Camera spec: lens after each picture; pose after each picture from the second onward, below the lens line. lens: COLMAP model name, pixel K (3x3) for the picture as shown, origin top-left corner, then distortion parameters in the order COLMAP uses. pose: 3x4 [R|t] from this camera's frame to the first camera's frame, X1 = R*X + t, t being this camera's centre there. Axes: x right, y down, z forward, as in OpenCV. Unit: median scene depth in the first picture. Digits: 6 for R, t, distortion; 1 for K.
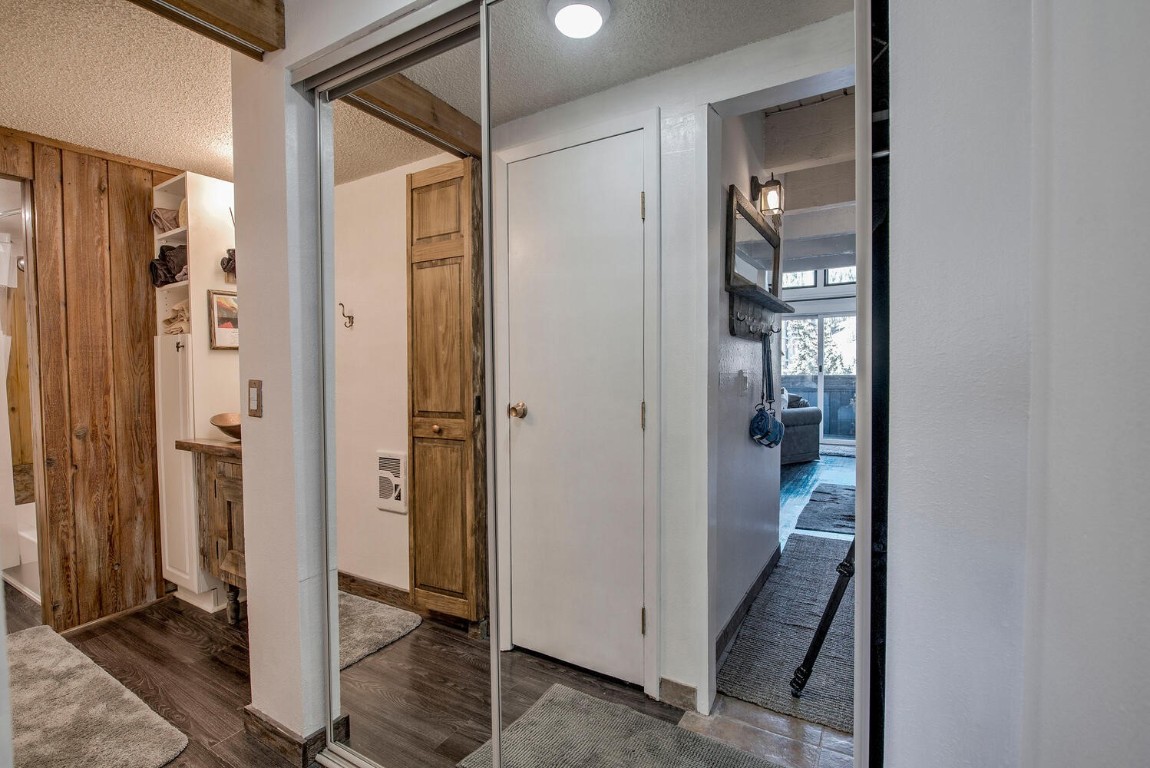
lens RADIAL K [[535.8, 0, 574.3], [0, 535.8, 384.8], [0, 0, 1]] dist [-0.013972, -0.000430]
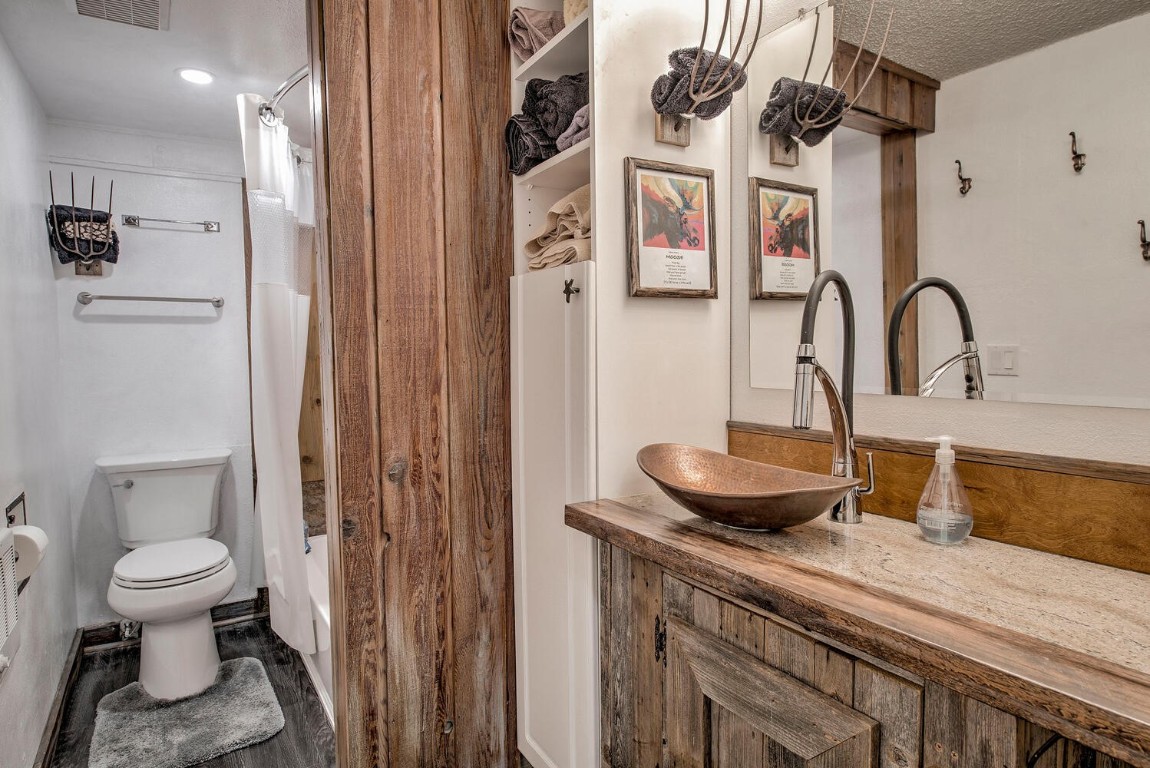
lens RADIAL K [[640.7, 0, 575.8], [0, 640.7, 380.9], [0, 0, 1]] dist [-0.002021, -0.002000]
pose [[0.893420, 0.021655, -0.448701, -0.488349], [-0.009775, 0.999538, 0.028777, -0.012309], [0.449117, -0.021324, 0.893219, 0.513476]]
